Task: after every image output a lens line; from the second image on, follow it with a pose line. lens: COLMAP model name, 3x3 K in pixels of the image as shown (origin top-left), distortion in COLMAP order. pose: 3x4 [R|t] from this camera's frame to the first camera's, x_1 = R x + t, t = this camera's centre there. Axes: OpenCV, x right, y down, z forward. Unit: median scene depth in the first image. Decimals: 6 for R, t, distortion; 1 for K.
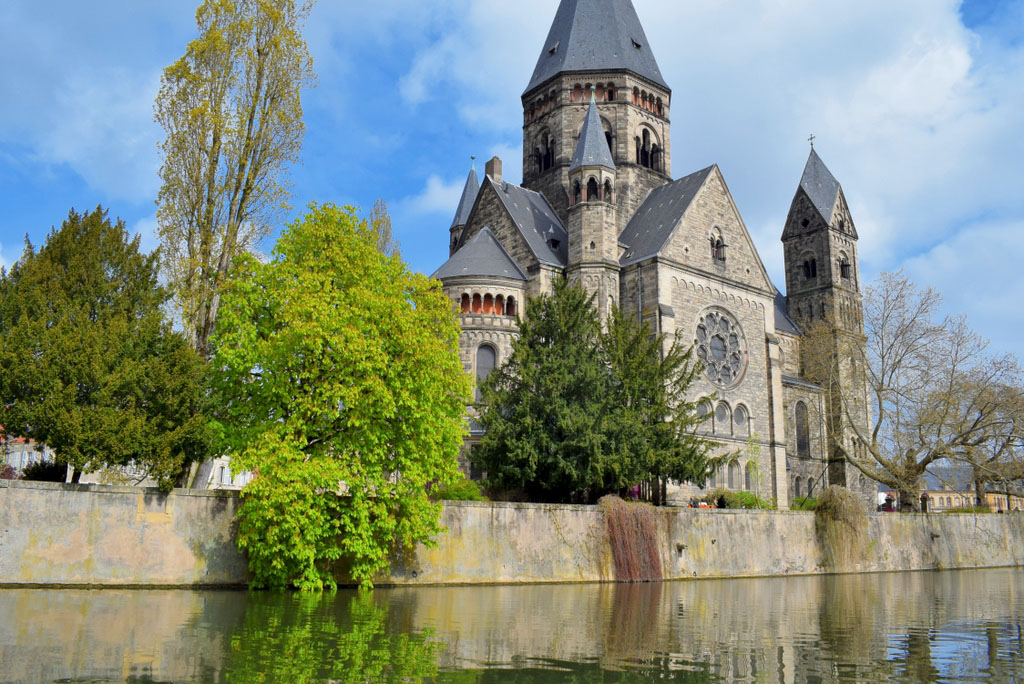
lens RADIAL K [[821.3, 0, 512.0], [0, 821.3, 342.0], [0, 0, 1]] dist [-0.101358, 0.002789]
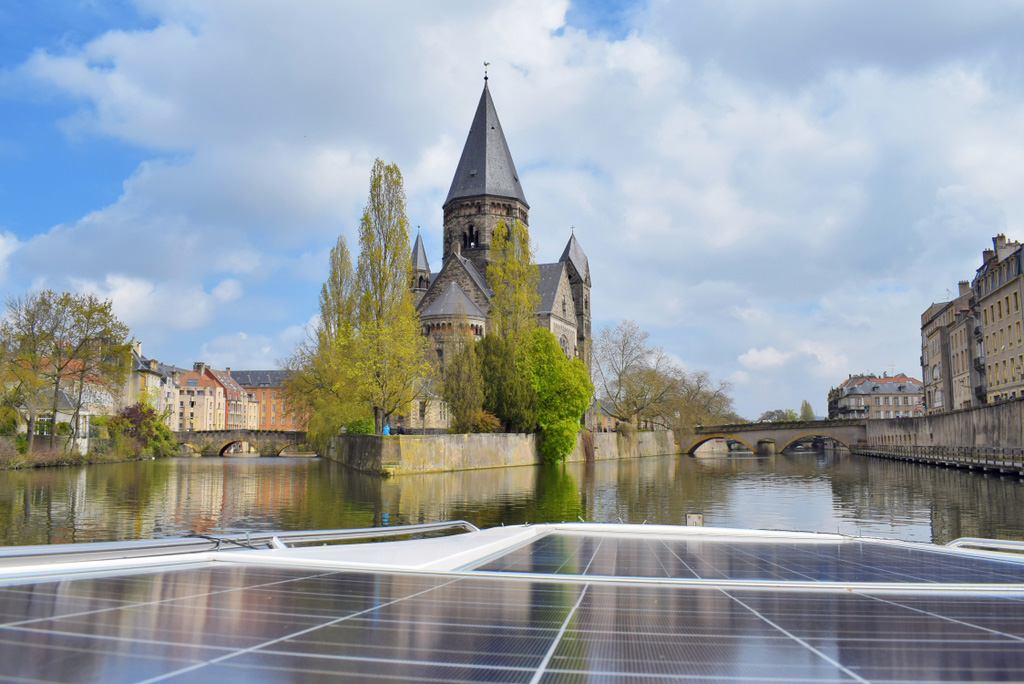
lens RADIAL K [[821.3, 0, 512.0], [0, 821.3, 342.0], [0, 0, 1]] dist [-0.101358, 0.002789]
pose [[0.849894, 0.041557, 0.525312, -0.845994], [-0.098140, 0.991927, 0.080309, -0.158384], [-0.517734, -0.119808, 0.847112, -0.629228]]
